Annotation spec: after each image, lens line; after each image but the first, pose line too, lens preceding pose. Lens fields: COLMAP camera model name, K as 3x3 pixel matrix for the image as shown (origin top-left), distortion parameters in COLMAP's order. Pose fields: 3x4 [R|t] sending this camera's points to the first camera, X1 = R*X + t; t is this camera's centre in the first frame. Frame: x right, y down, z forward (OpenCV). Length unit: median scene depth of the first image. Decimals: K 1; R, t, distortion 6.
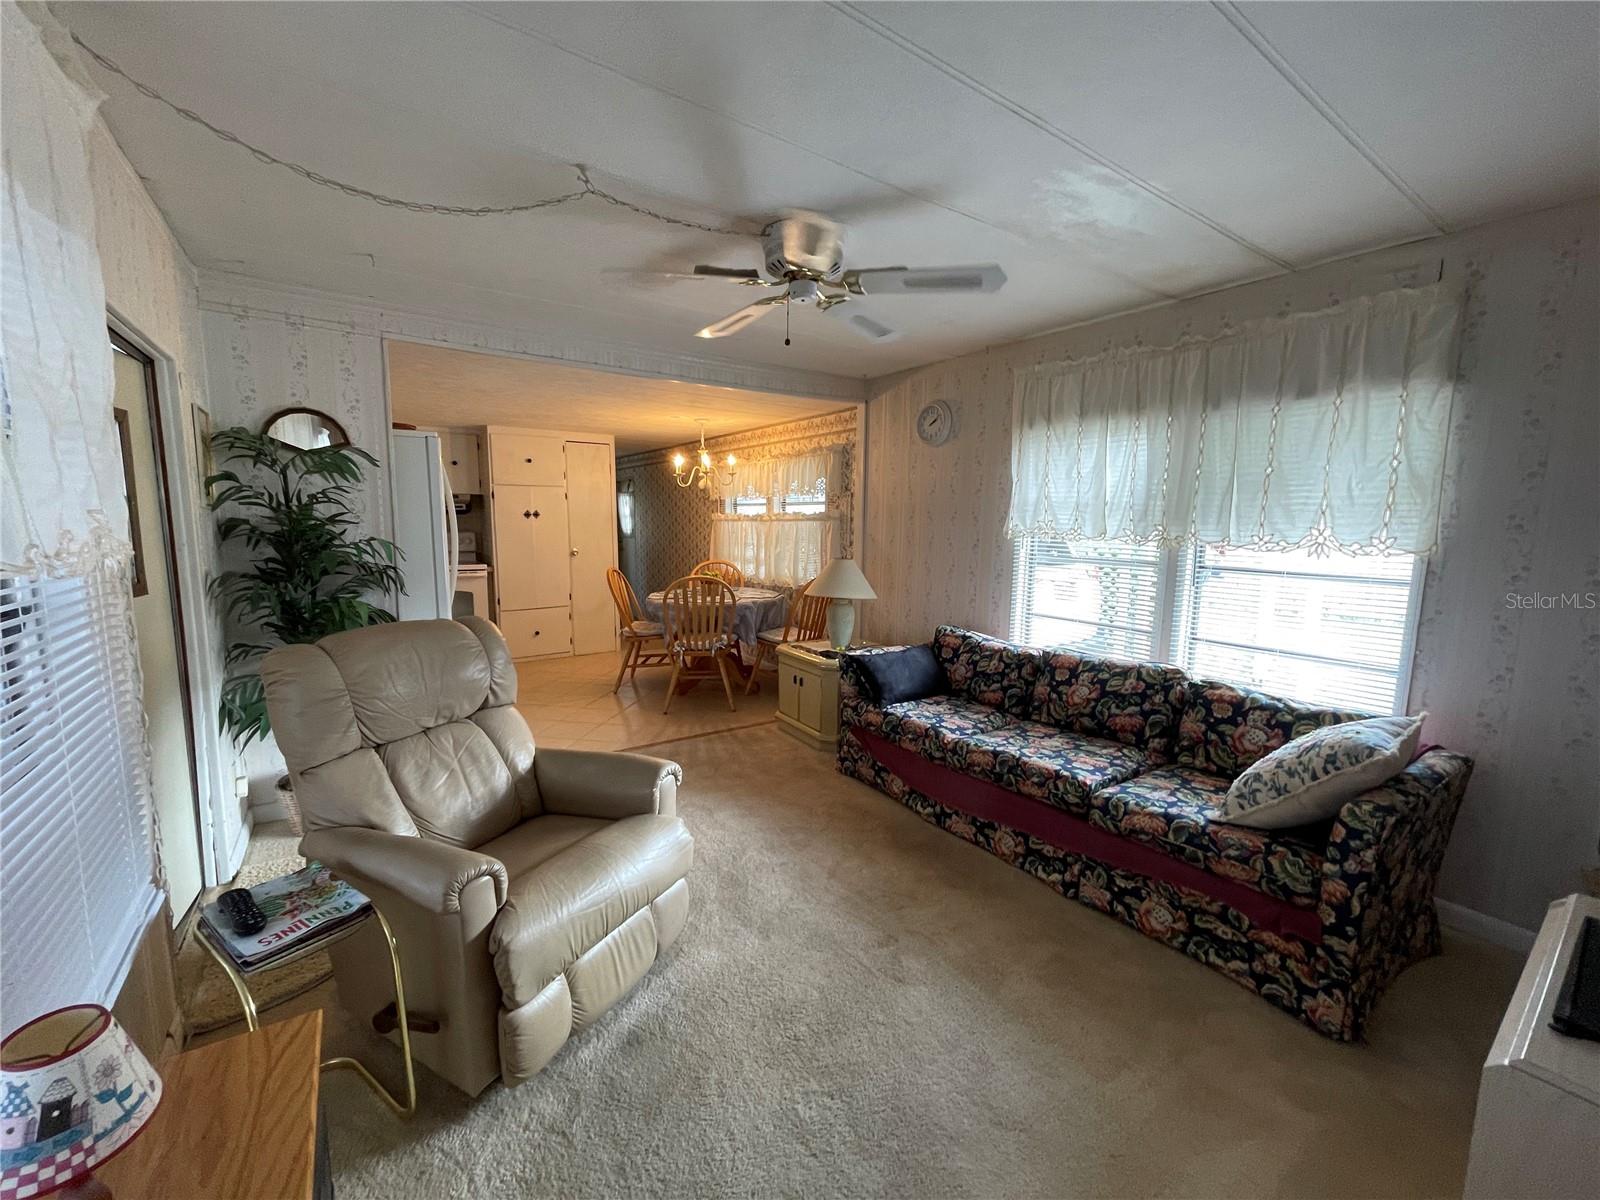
lens RADIAL K [[645.8, 0, 807.3], [0, 645.8, 594.1], [0, 0, 1]] dist [-0.002207, -0.000180]
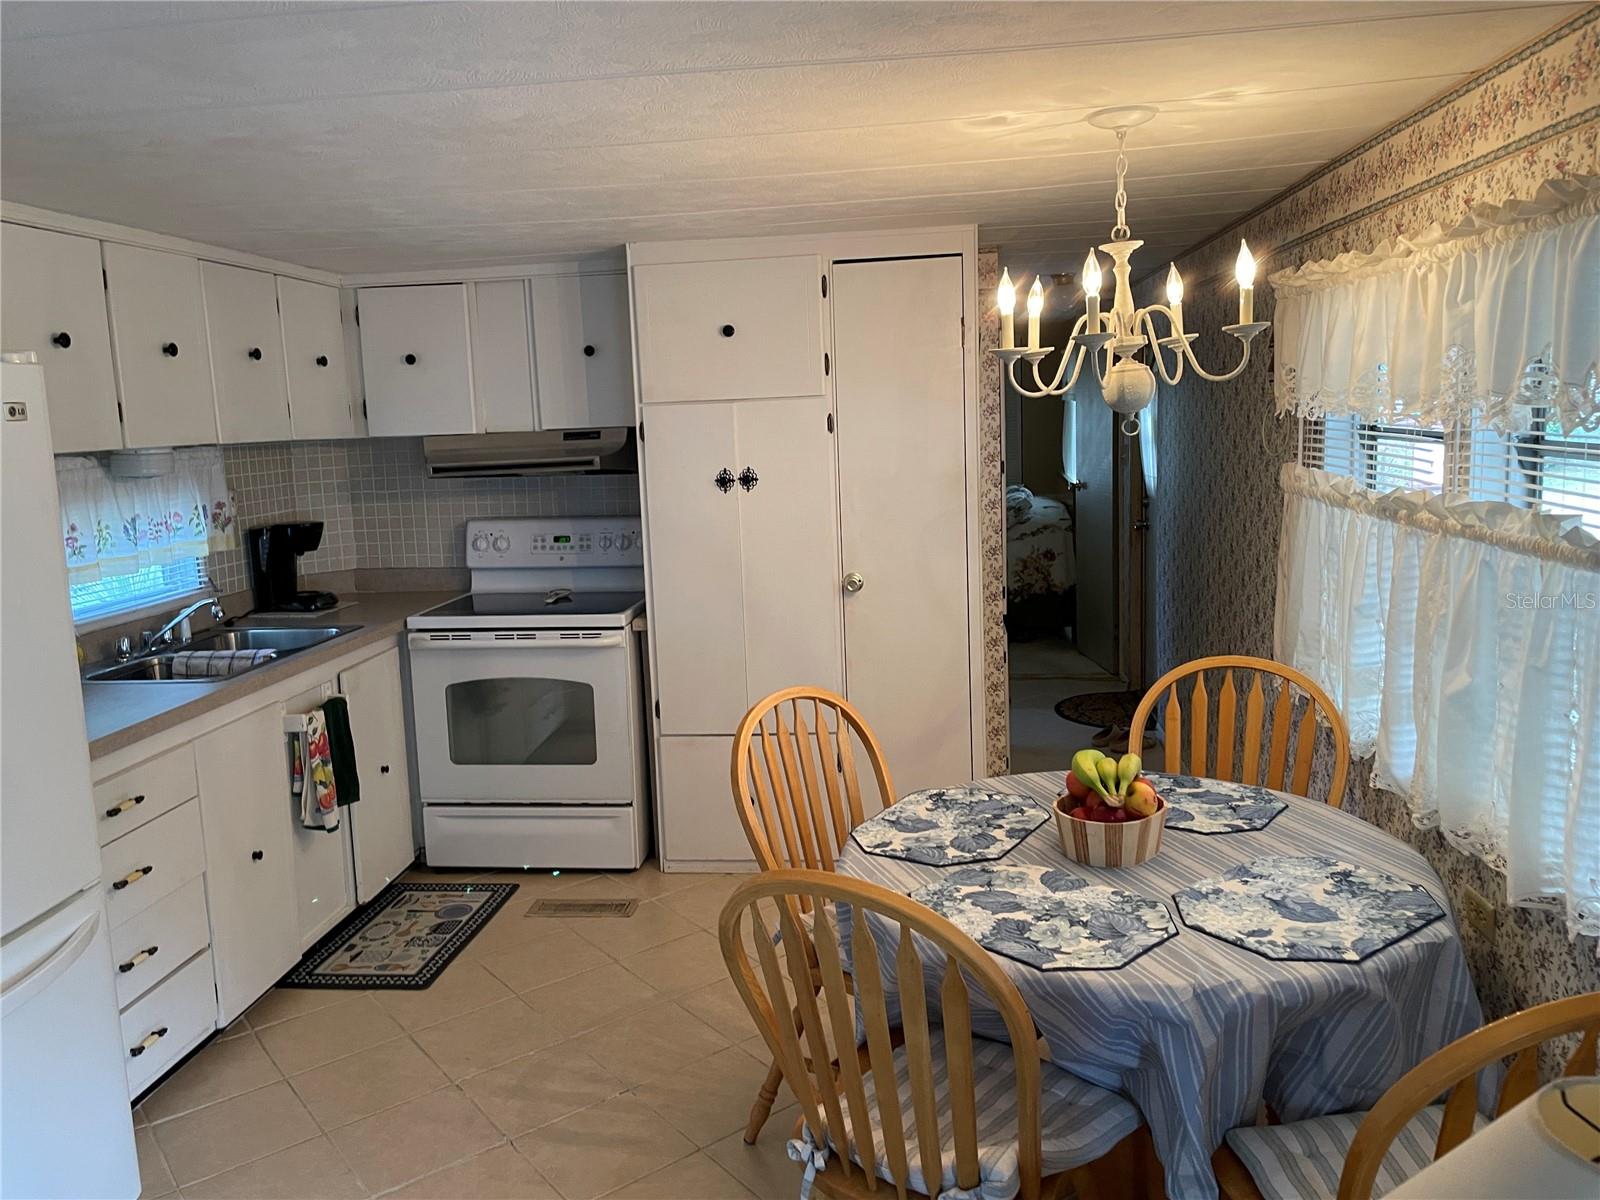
lens RADIAL K [[1200.0, 0, 797.8], [0, 1200.0, 595.2], [0, 0, 1]] dist [0.009065, 0.001854]
pose [[0.737603, 0.071943, -0.671391, 0.063849], [-0.036249, 0.997093, 0.067020, -0.130319], [0.674261, -0.025097, 0.738067, 0.653363]]
